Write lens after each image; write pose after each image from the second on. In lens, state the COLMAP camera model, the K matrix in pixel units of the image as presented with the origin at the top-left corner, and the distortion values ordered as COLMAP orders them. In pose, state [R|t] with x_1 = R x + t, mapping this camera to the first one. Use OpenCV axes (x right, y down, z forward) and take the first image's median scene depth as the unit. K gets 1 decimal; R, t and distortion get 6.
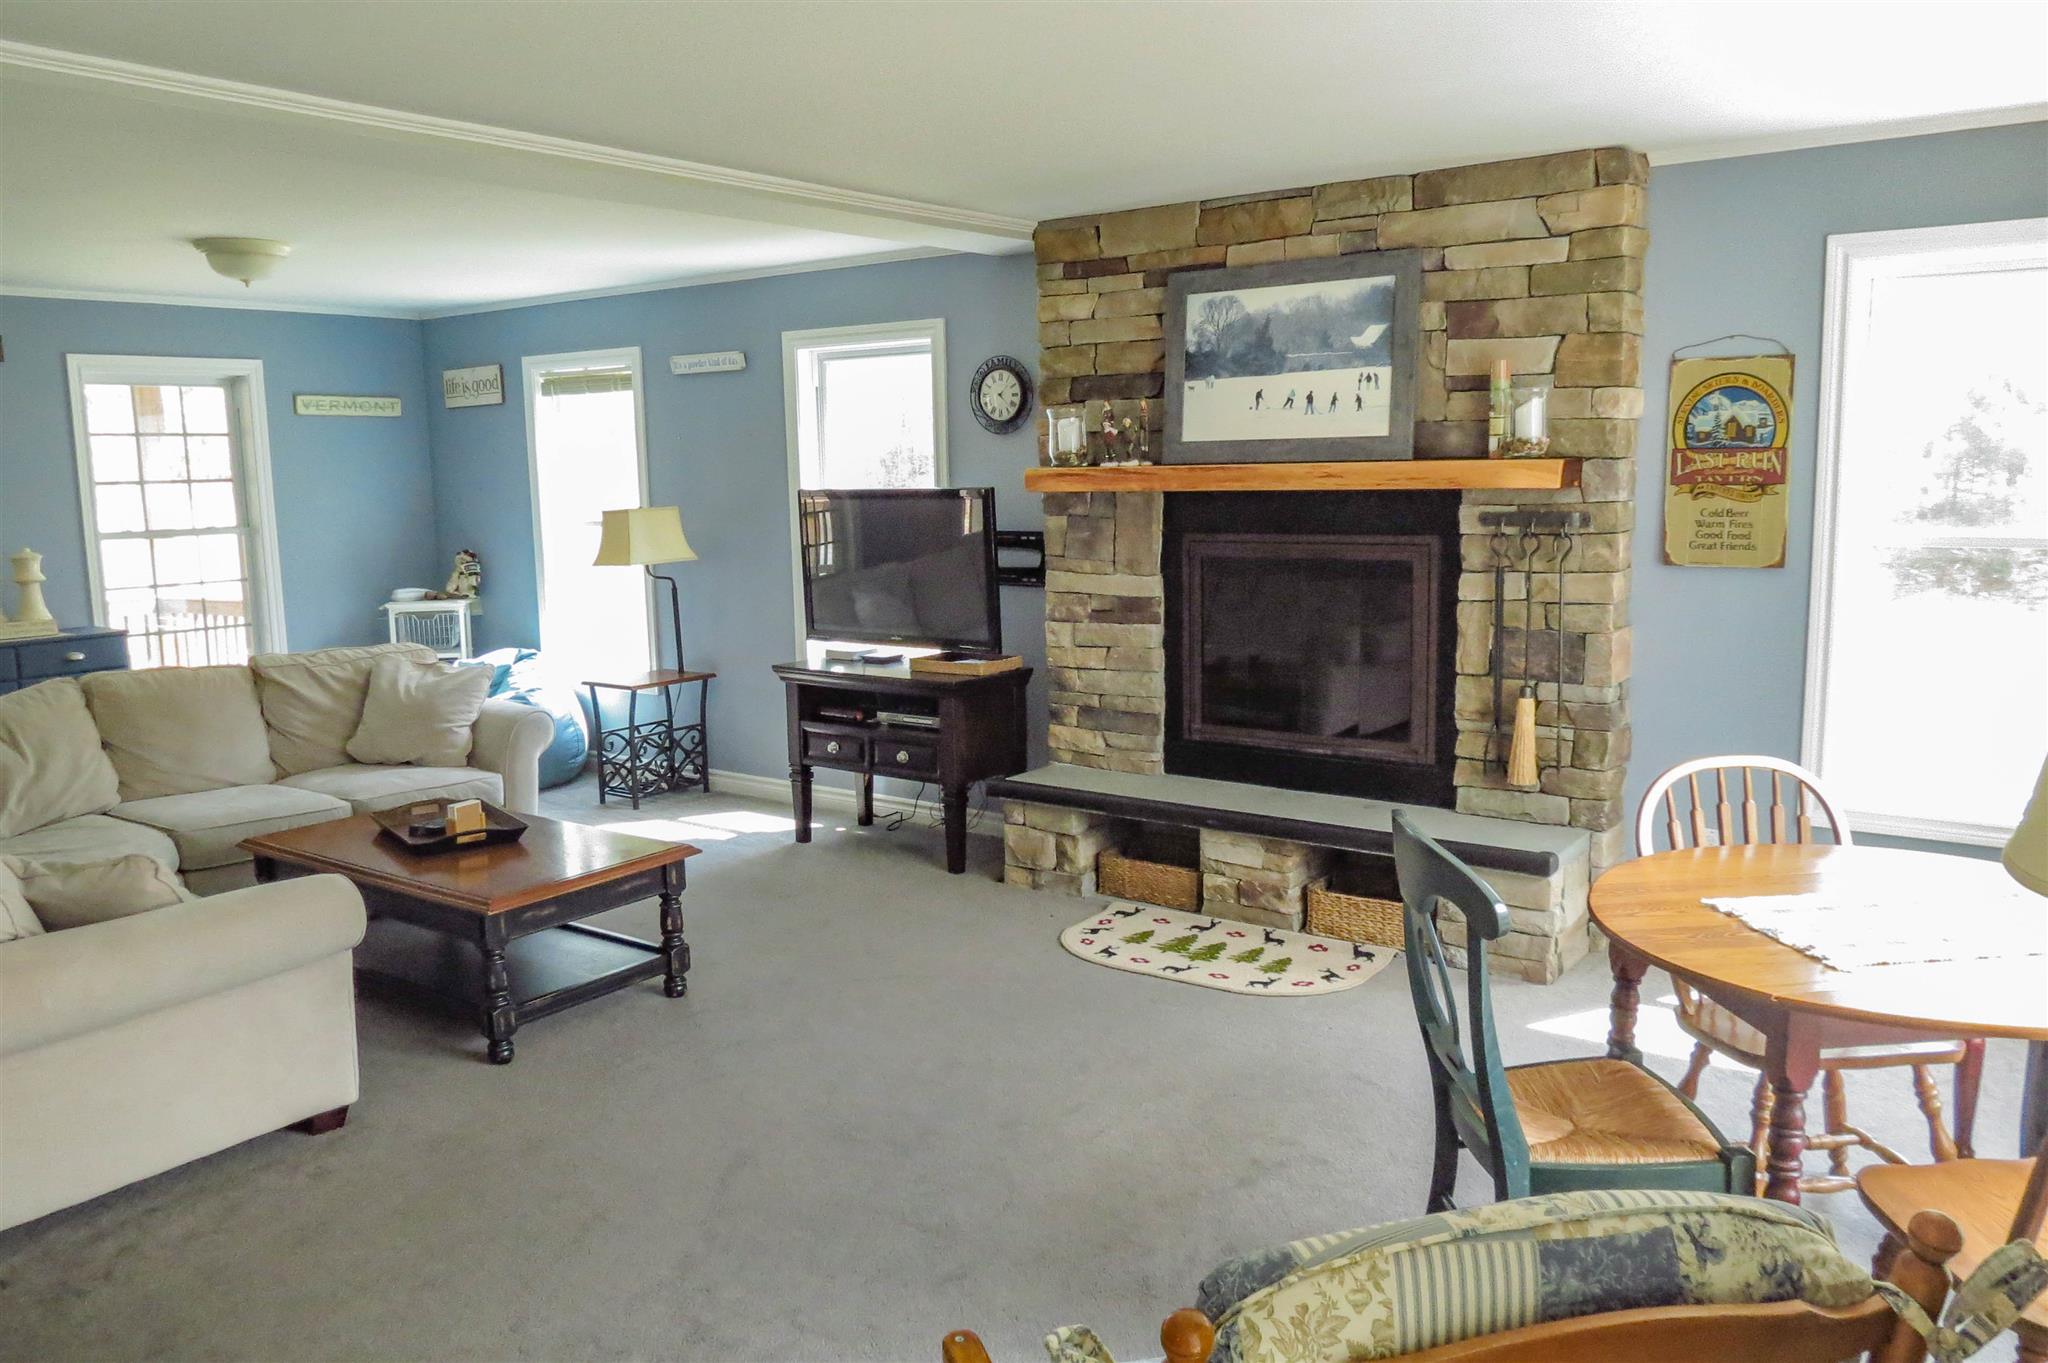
lens RADIAL K [[1524.7, 0, 1017.0], [0, 1524.7, 675.3], [0, 0, 1]] dist [-0.021513, 0.010937]
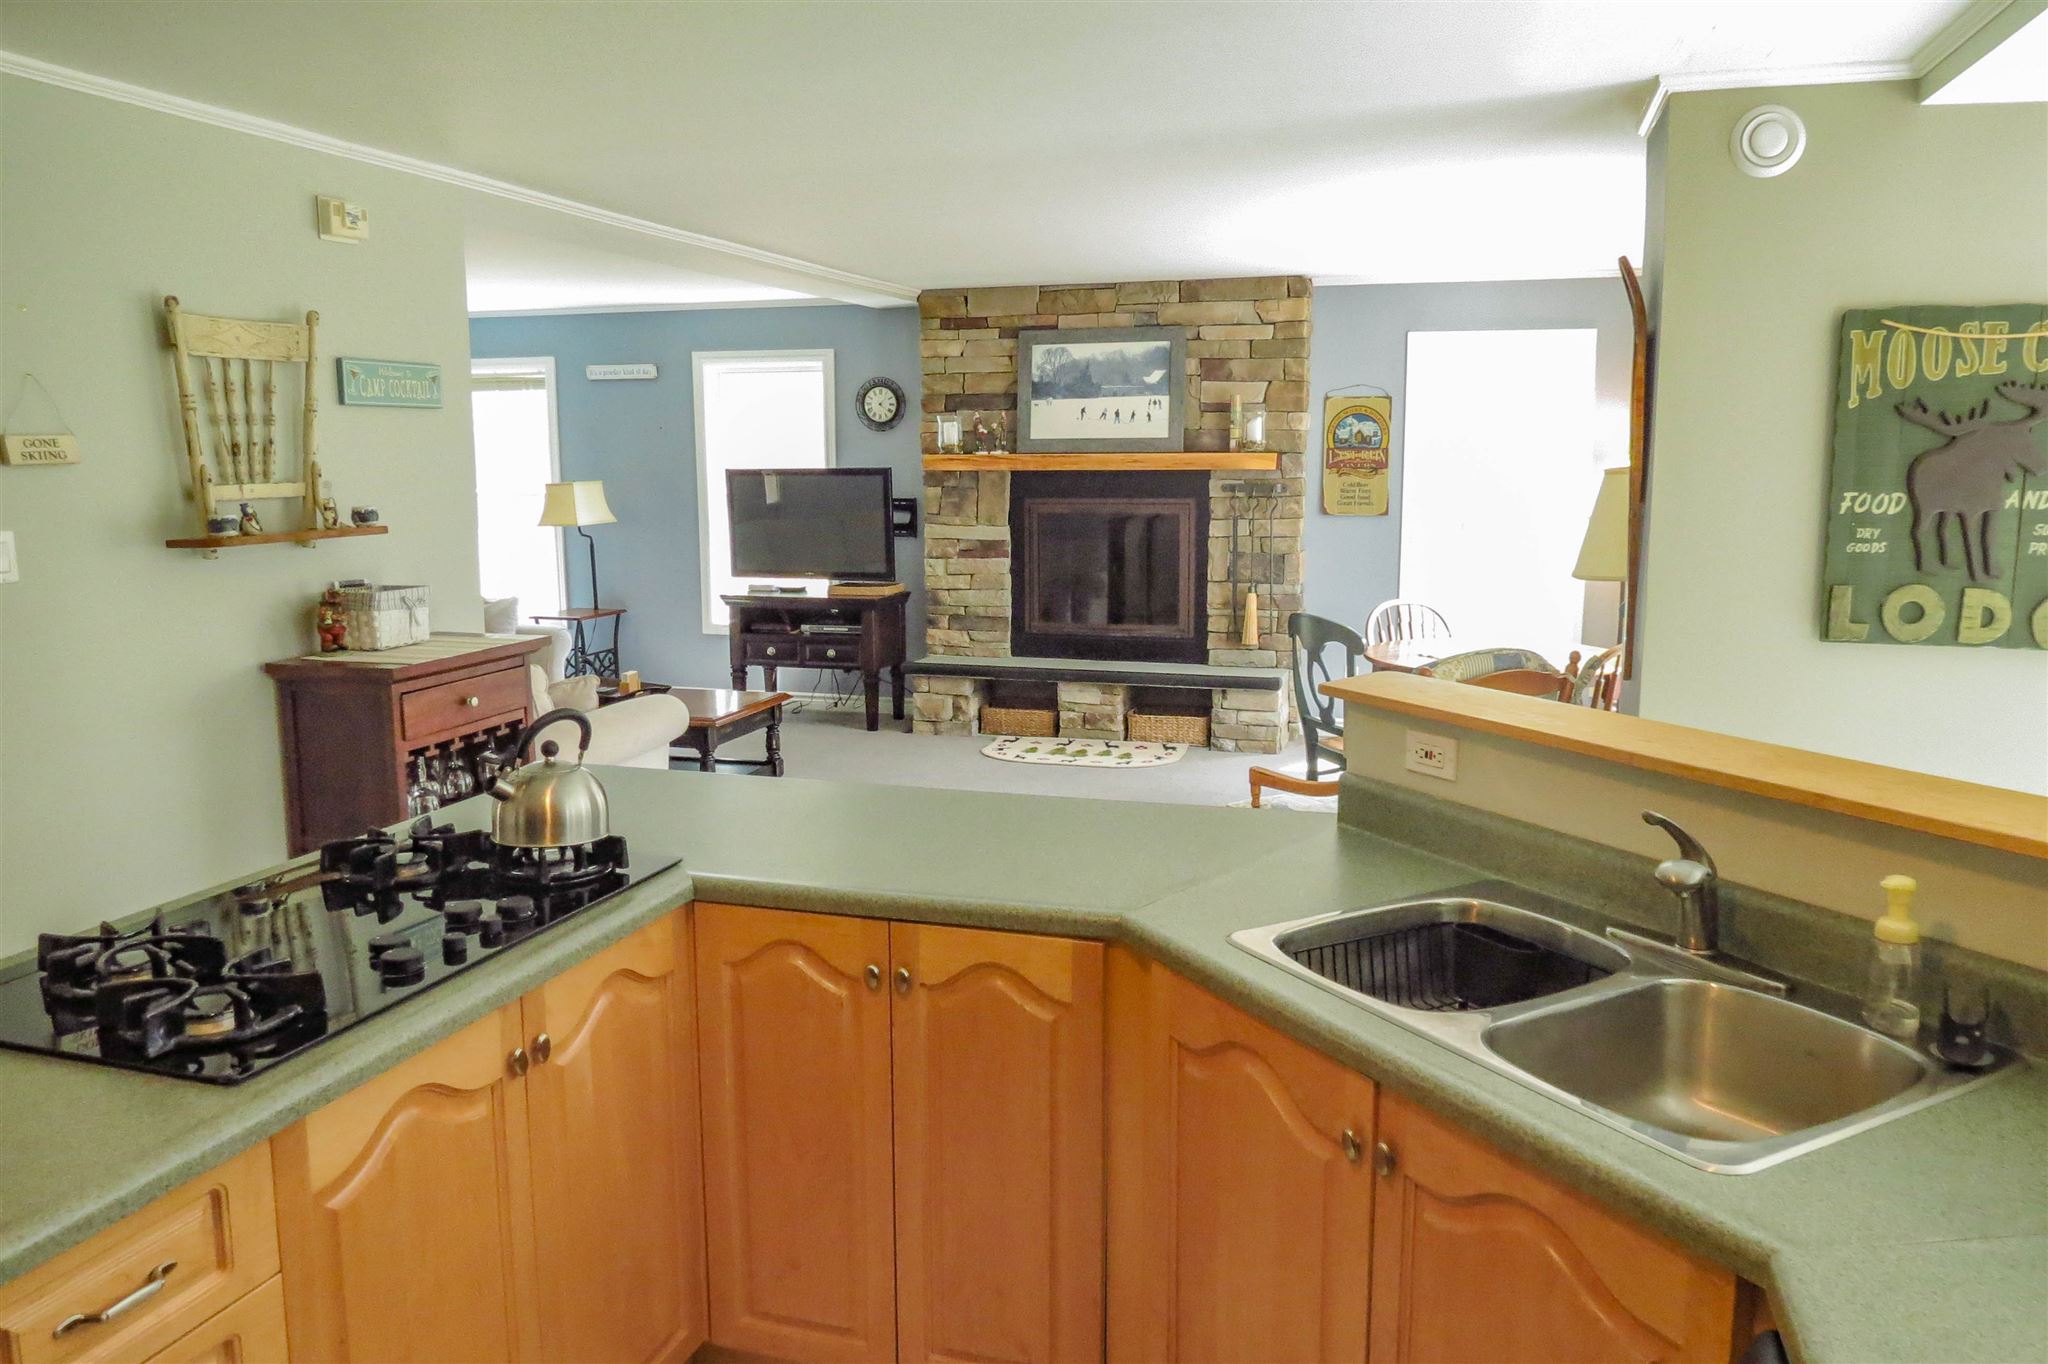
lens RADIAL K [[1524.7, 0, 1004.8], [0, 1524.7, 680.9], [0, 0, 1]] dist [-0.021513, 0.010937]
pose [[0.947626, -0.035937, 0.317354, -0.440152], [0.032242, 0.999337, 0.016891, 0.070206], [-0.317751, -0.005775, 0.948157, -0.494927]]
